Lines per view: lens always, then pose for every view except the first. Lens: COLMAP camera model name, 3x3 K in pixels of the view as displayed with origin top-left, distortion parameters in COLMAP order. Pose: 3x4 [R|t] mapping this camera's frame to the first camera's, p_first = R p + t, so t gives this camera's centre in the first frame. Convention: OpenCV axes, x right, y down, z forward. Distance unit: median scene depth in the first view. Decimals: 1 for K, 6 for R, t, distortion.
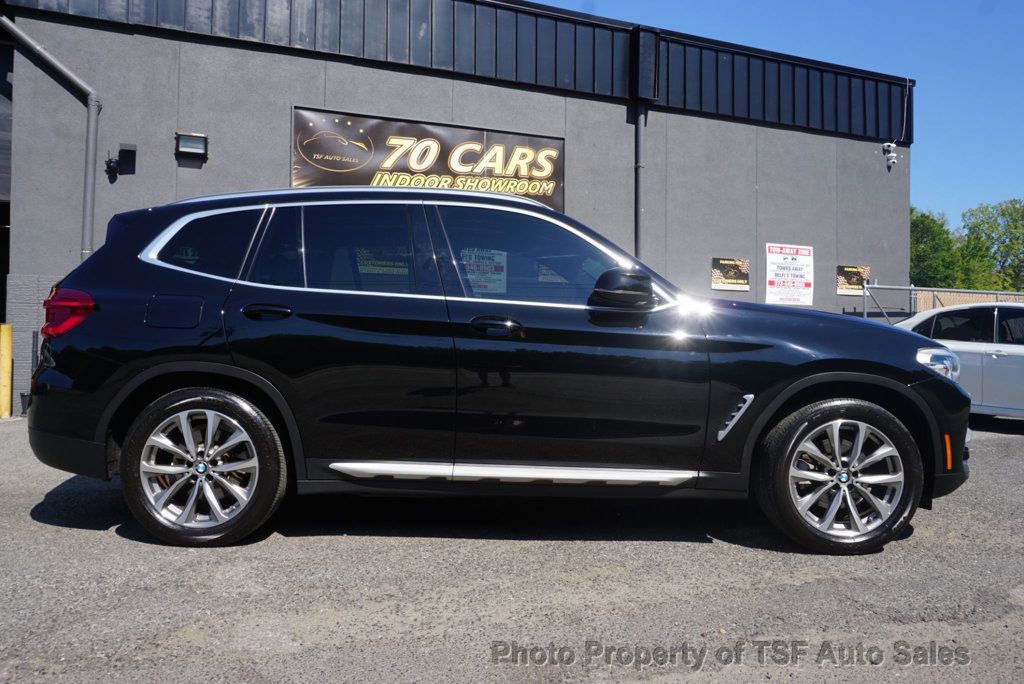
lens RADIAL K [[788.0, 0, 512.0], [0, 788.0, 342.0], [0, 0, 1]] dist [-0.021536, 0.006787]
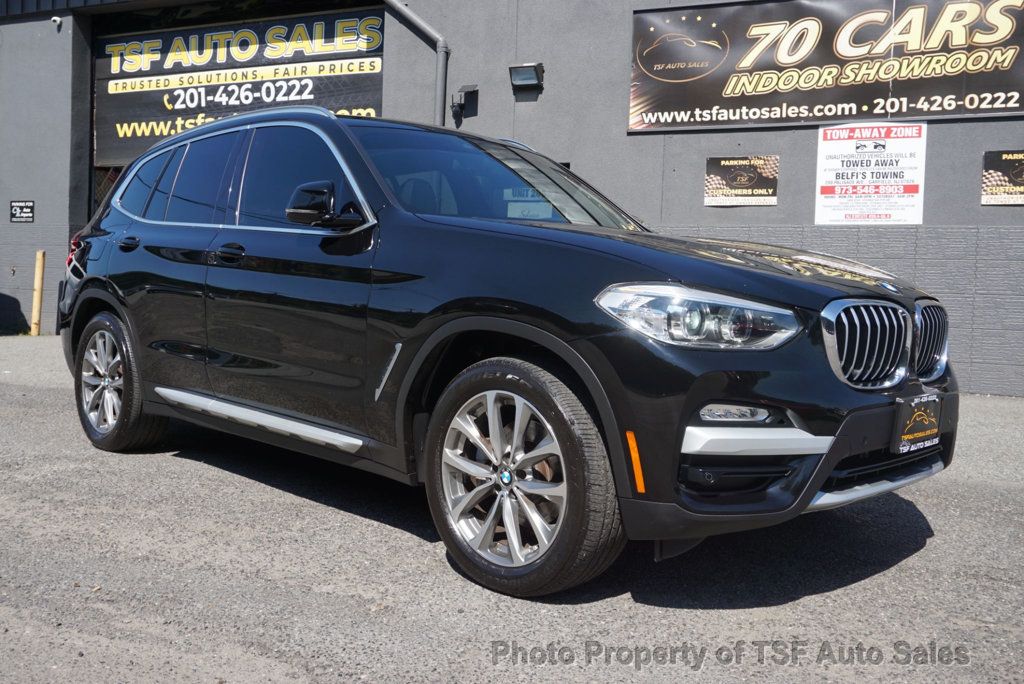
lens RADIAL K [[978.8, 0, 512.0], [0, 978.8, 342.0], [0, 0, 1]] dist [0.010927, 0.004648]
pose [[0.690715, 0.049957, -0.721400, 0.380492], [-0.020248, 0.998556, 0.049764, 0.005119], [0.722844, -0.019766, 0.690729, 0.156123]]
